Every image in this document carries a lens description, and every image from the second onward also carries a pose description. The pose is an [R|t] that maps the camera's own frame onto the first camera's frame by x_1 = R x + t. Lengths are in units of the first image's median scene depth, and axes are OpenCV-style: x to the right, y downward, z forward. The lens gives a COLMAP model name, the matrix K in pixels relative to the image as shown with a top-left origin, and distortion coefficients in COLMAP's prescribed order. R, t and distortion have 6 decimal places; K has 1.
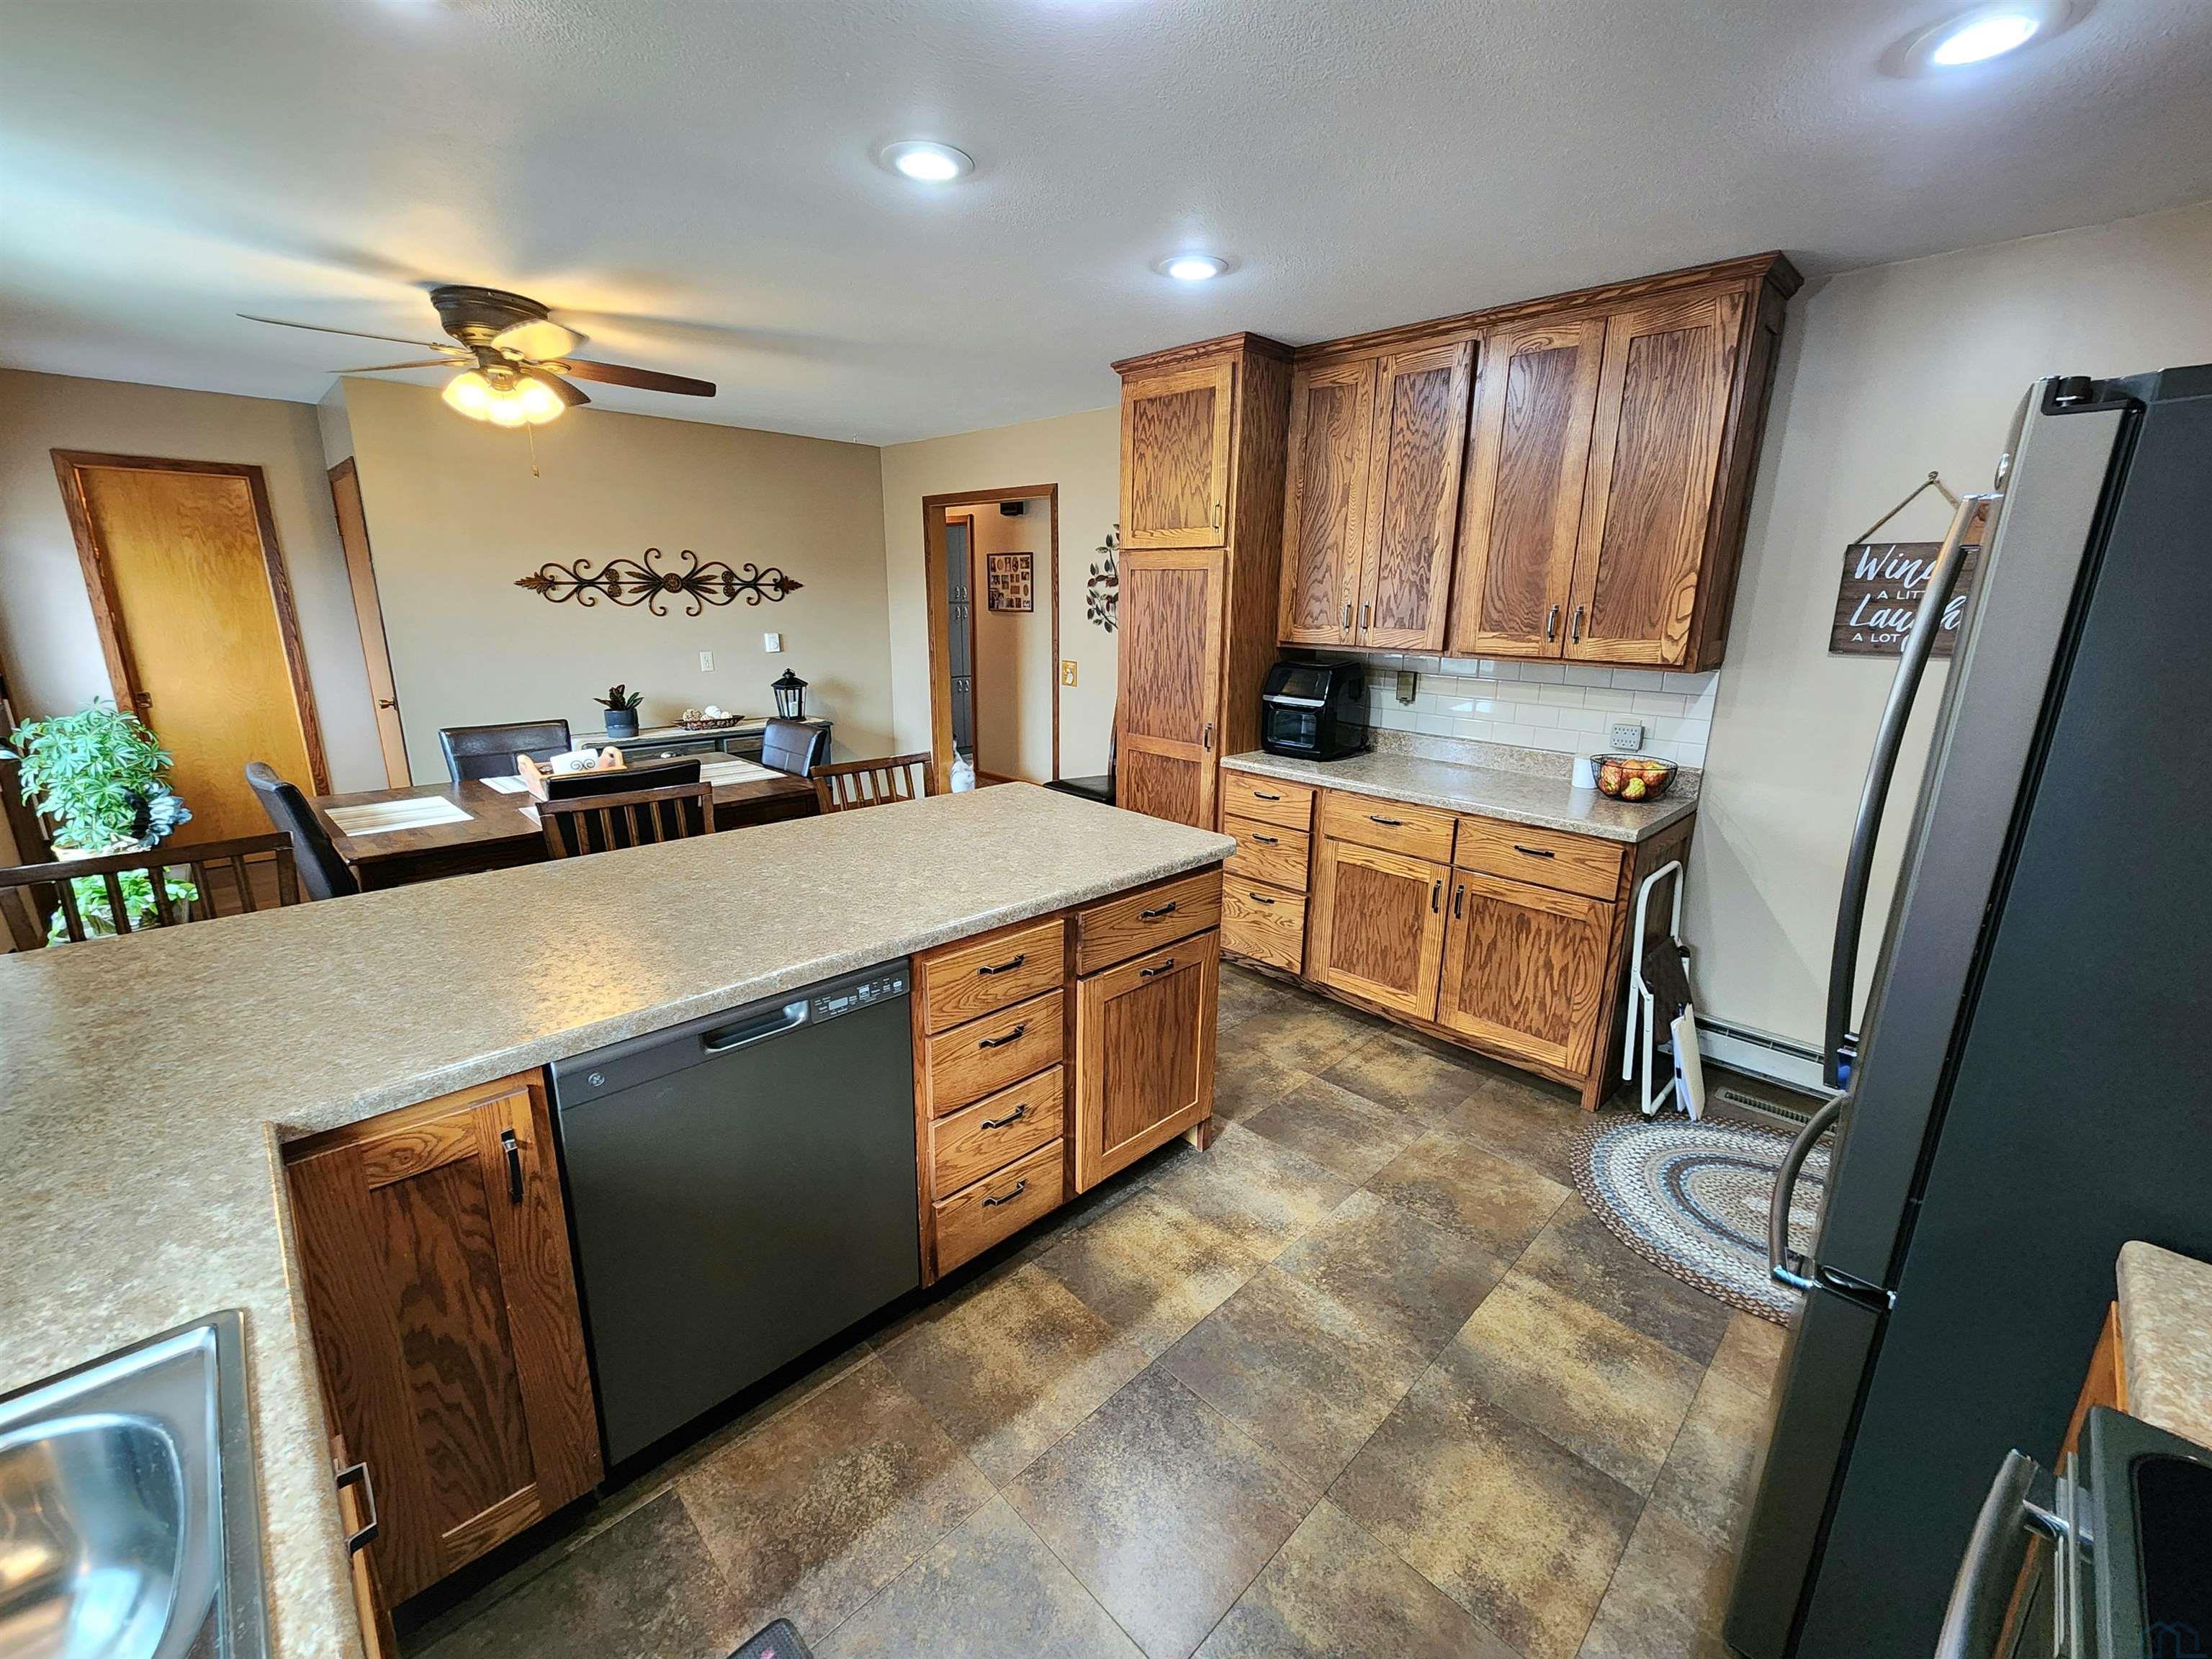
lens RADIAL K [[904.4, 0, 1111.7], [0, 904.4, 825.0], [0, 0, 1]] dist [0.000683, -0.000043]
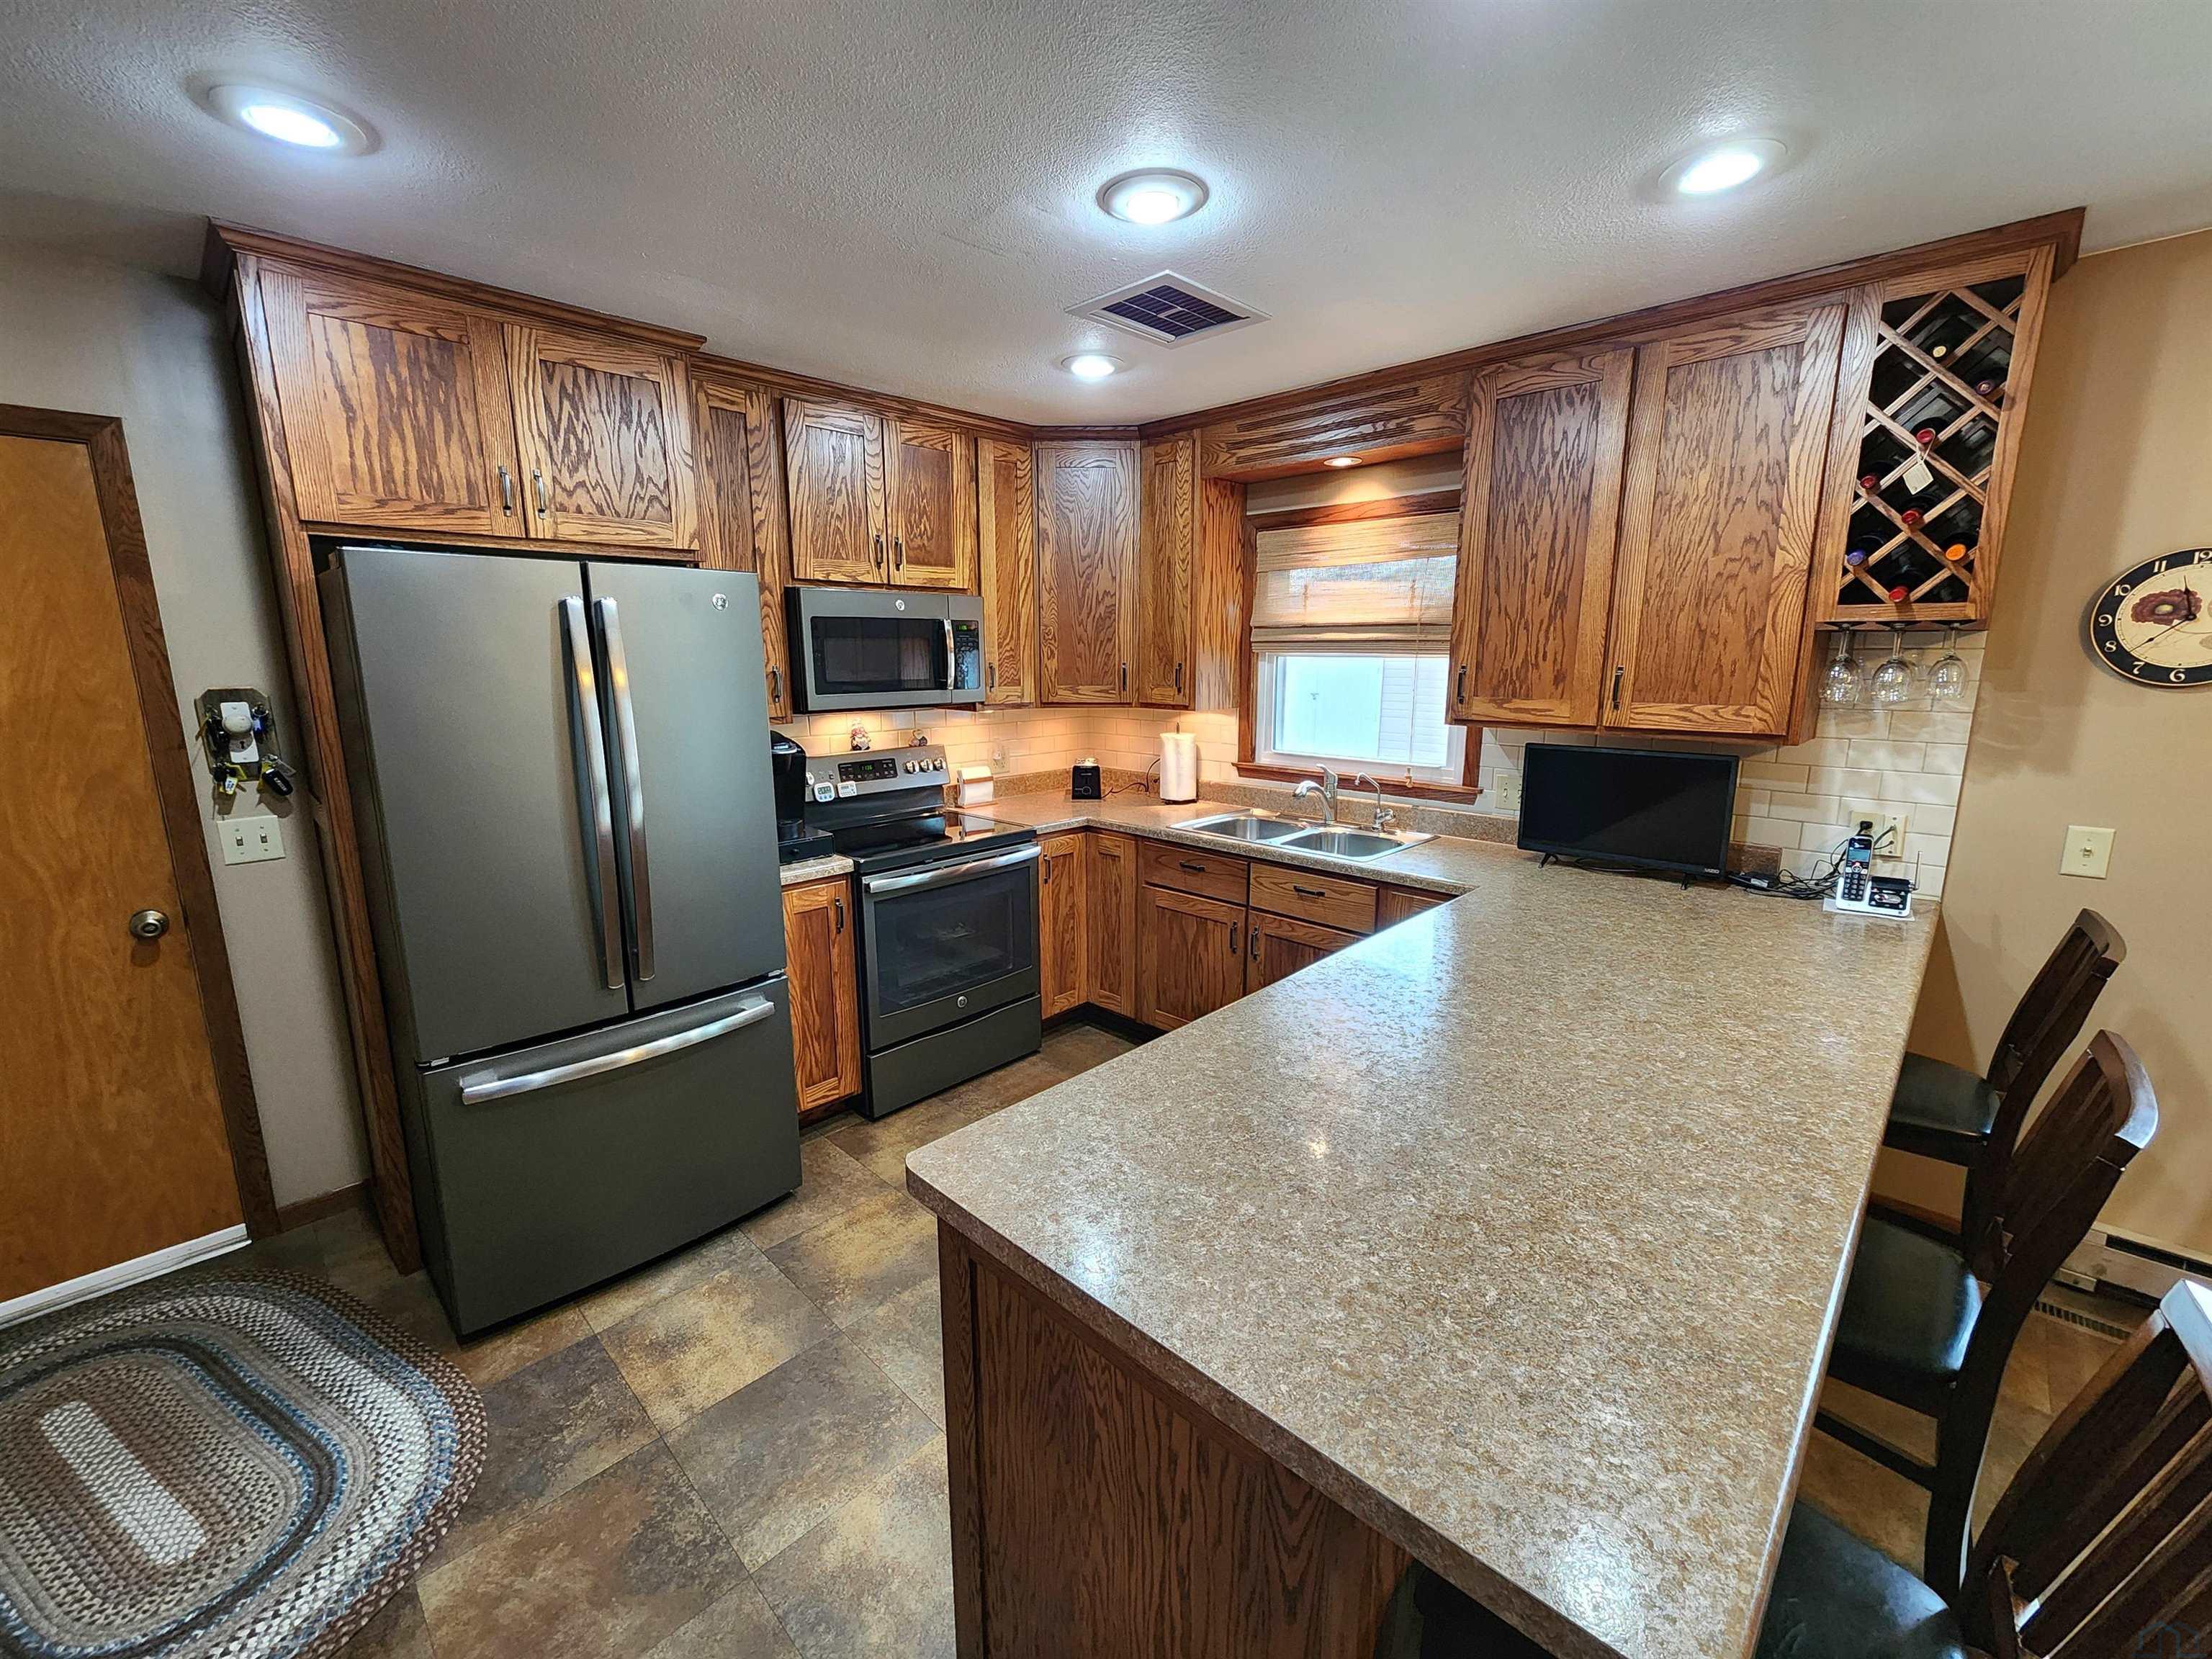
lens RADIAL K [[904.4, 0, 1111.7], [0, 904.4, 825.0], [0, 0, 1]] dist [0.000683, -0.000043]
pose [[-0.999535, -0.006084, -0.029867, 0.043199], [-0.018415, 0.901367, 0.432665, -0.391519], [0.024289, 0.433014, -0.901060, 1.458381]]
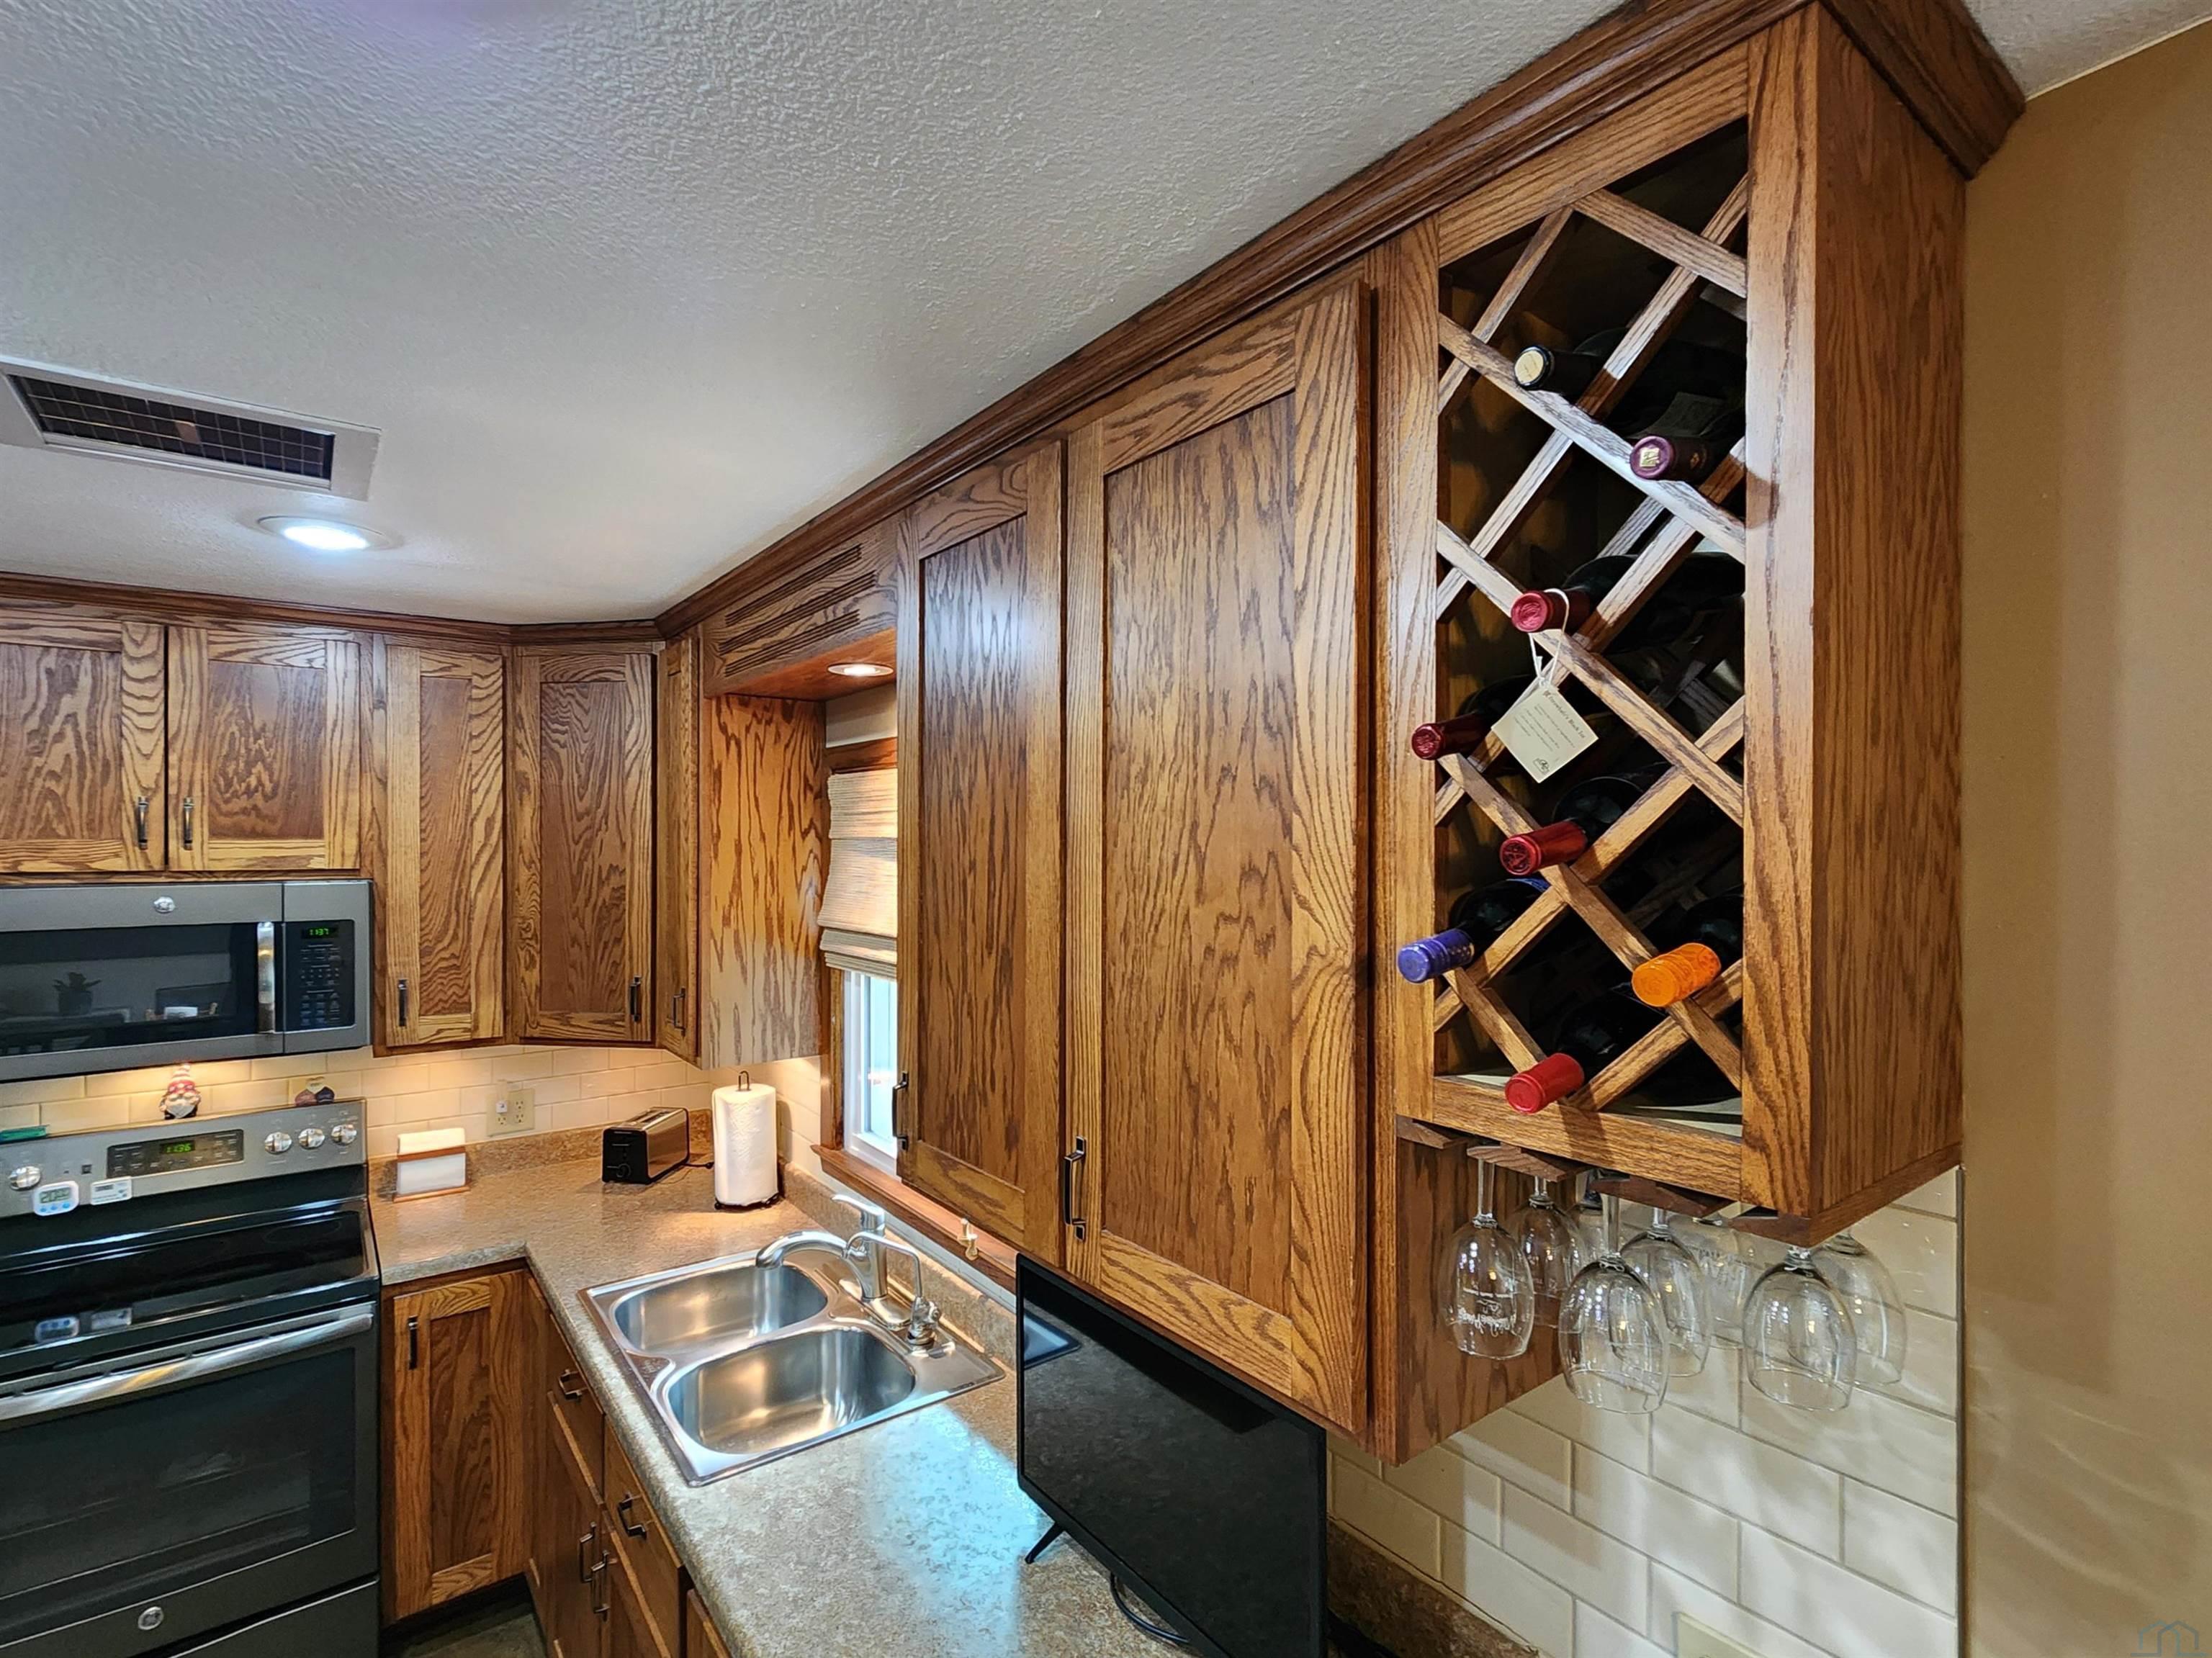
lens RADIAL K [[1039.9, 0, 1074.4], [0, 1039.9, 842.8], [0, 0, 1]] dist [0.002118, -0.000160]
pose [[-0.990268, -0.015162, 0.138348, -0.680793], [0.020601, 0.967129, 0.253449, -0.381712], [-0.137643, 0.253832, -0.957405, 0.865937]]
